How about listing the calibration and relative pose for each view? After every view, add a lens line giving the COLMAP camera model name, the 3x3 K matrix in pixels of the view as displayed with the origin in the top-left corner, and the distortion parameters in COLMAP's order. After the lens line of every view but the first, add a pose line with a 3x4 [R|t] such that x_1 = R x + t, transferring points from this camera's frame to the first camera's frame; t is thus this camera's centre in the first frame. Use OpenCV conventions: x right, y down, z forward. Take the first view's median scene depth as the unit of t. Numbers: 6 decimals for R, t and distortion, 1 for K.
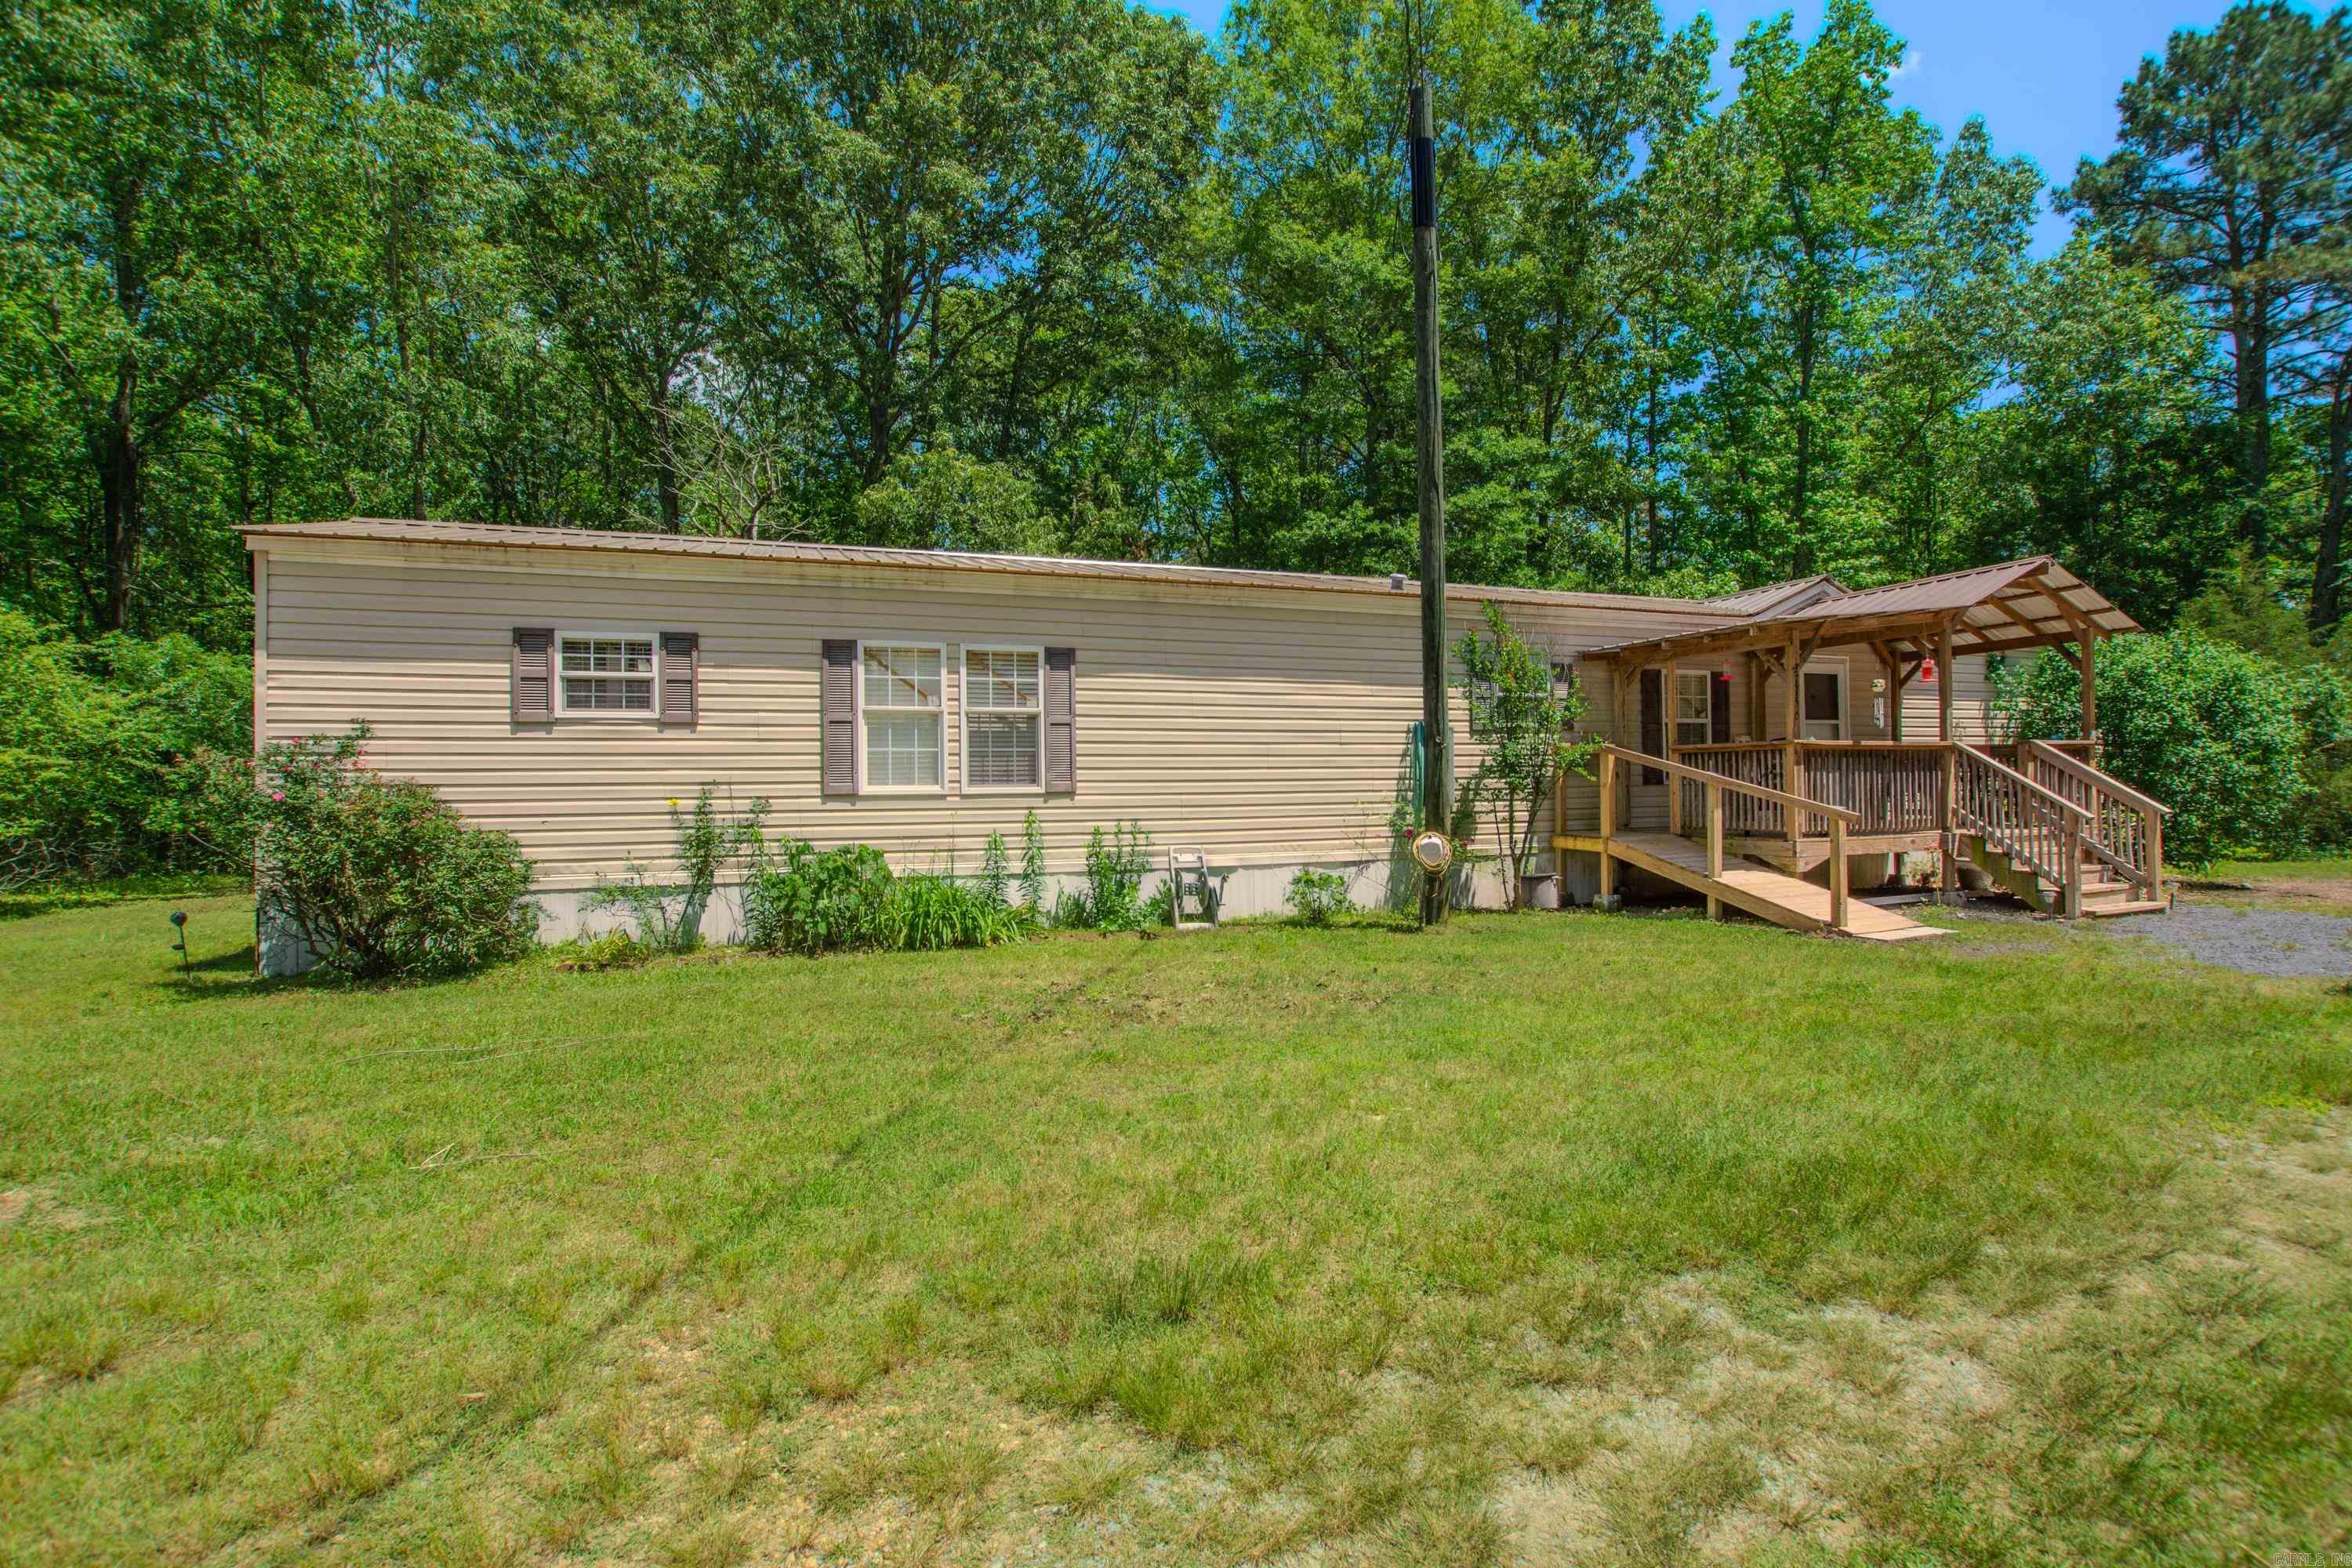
lens RADIAL K [[1052.9, 0, 1187.5], [0, 1052.9, 775.2], [0, 0, 1]] dist [-0.035477, 0.006111]
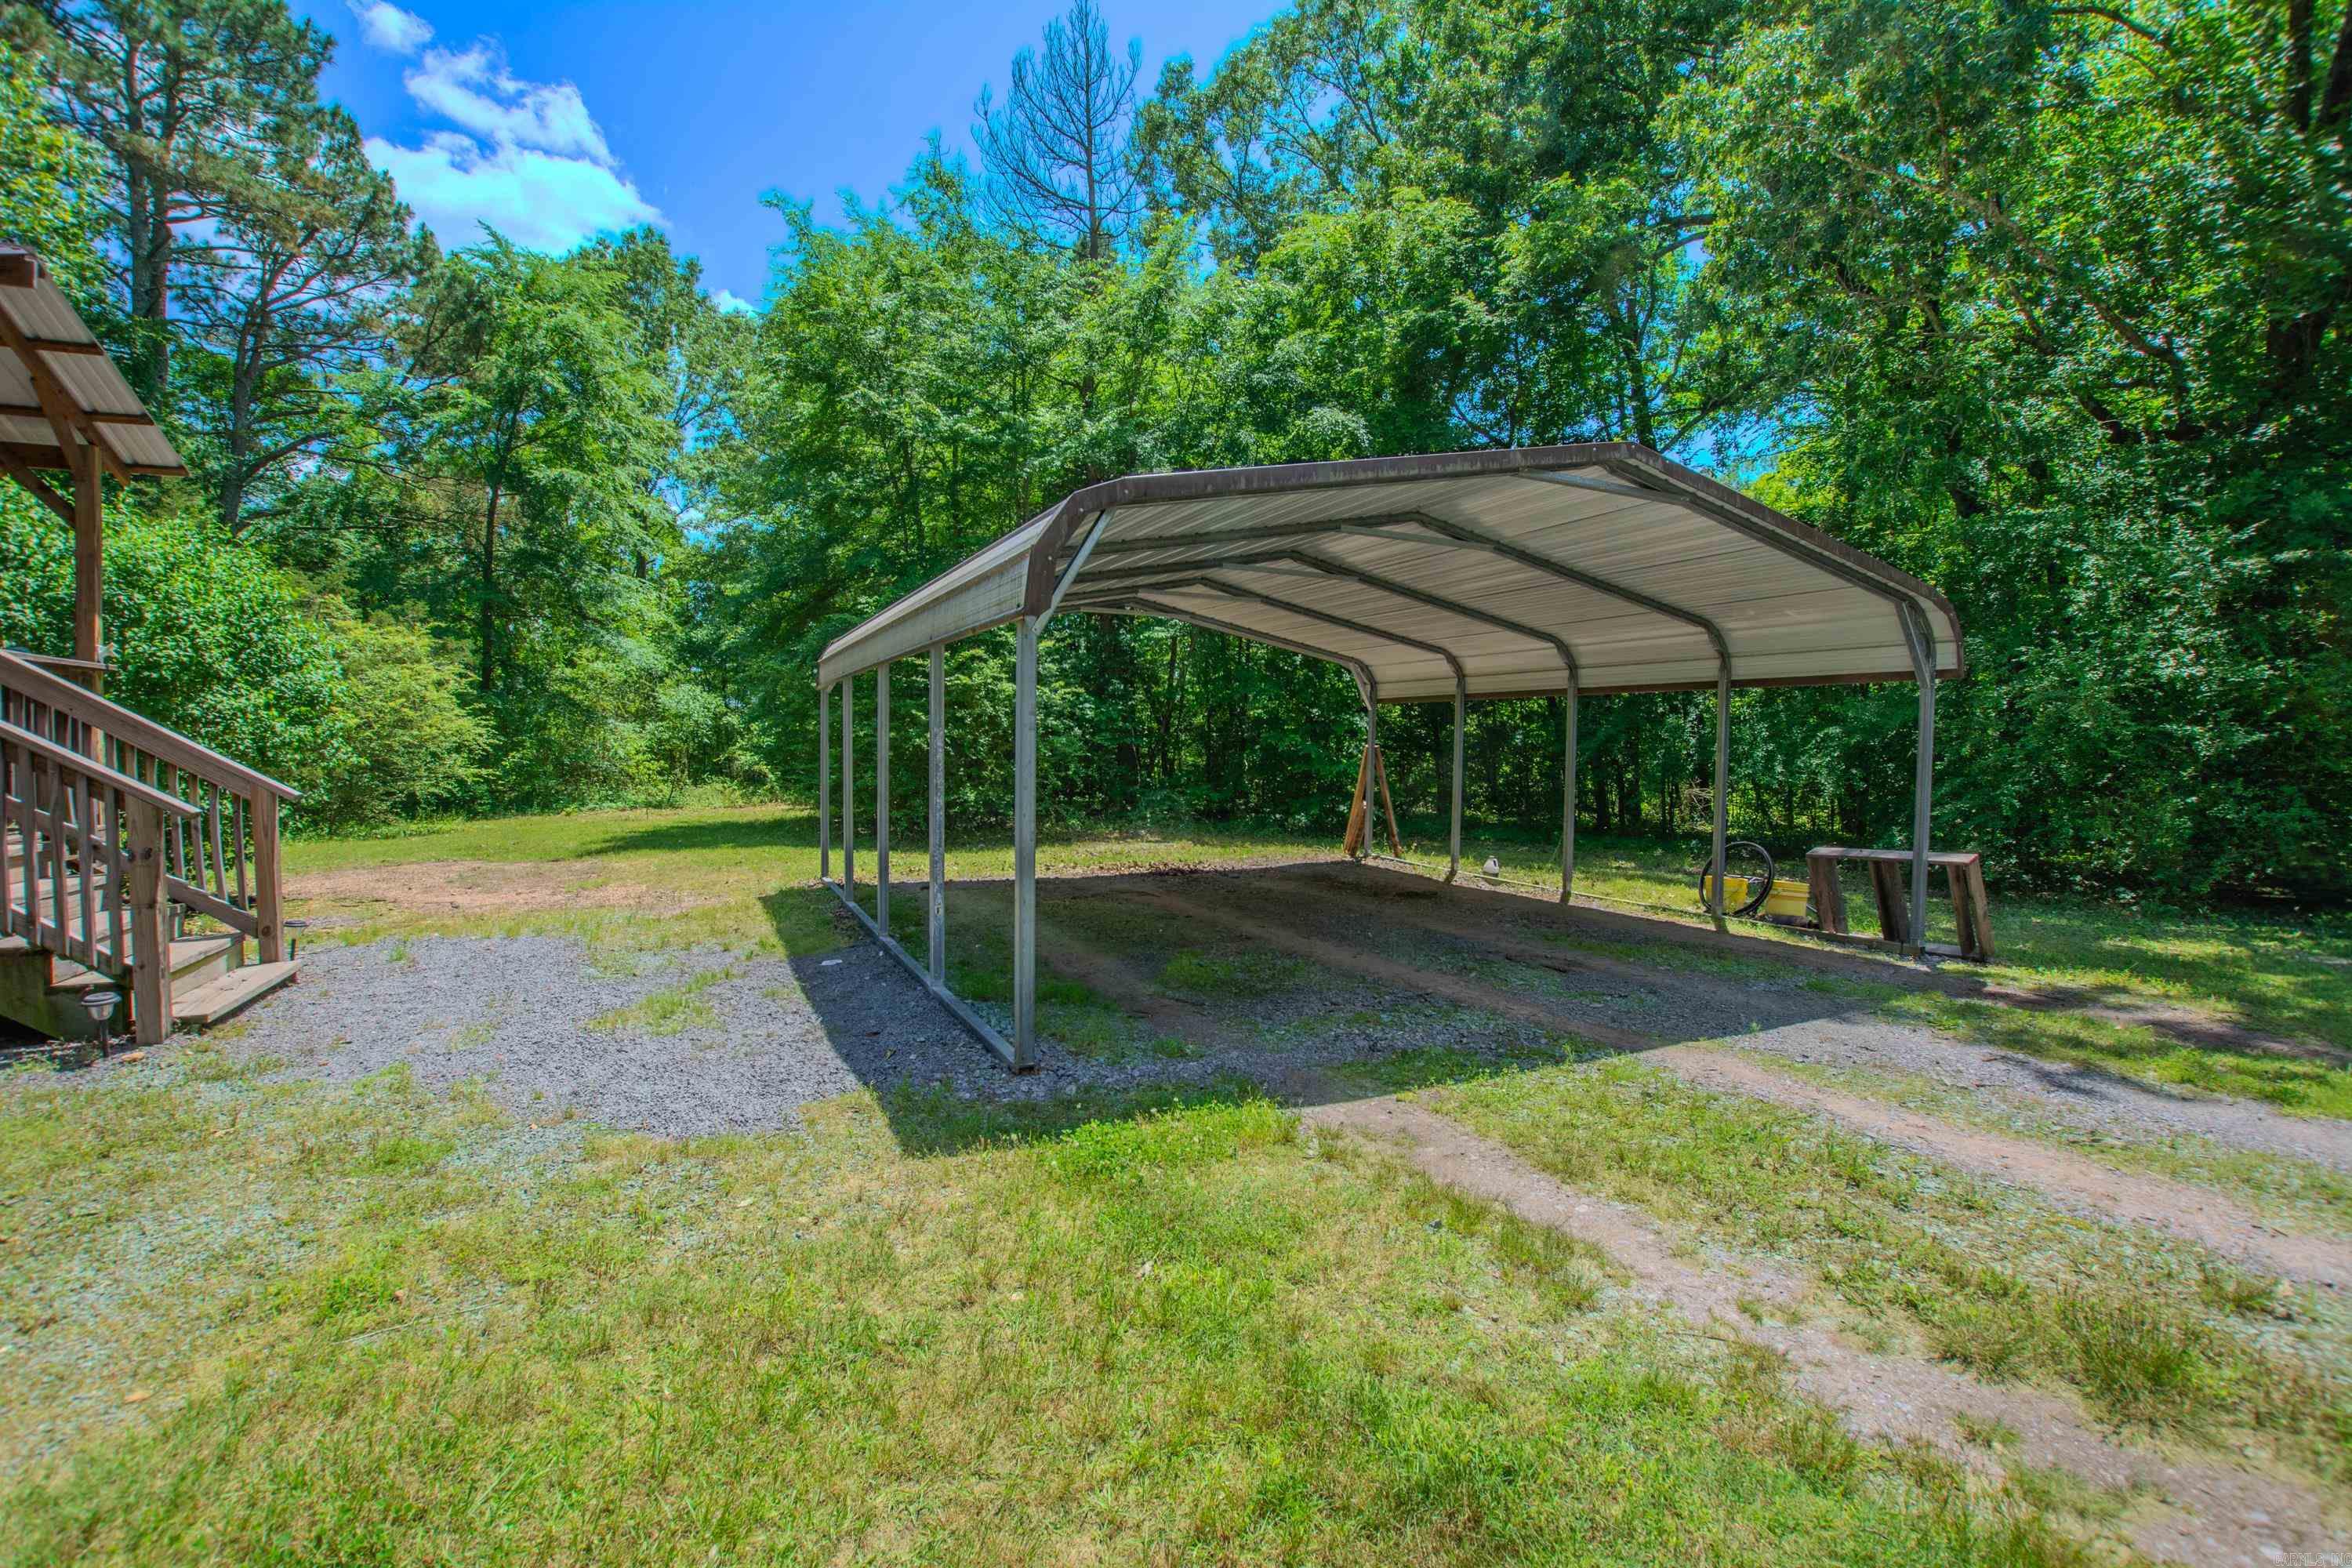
lens RADIAL K [[1052.9, 0, 1187.5], [0, 1052.9, 775.2], [0, 0, 1]] dist [-0.035477, 0.006111]
pose [[-0.072369, -0.015917, 0.997251, 0.350007], [-0.001520, 0.999873, 0.015848, 0.014636], [-0.997377, -0.000369, -0.072384, 0.526829]]
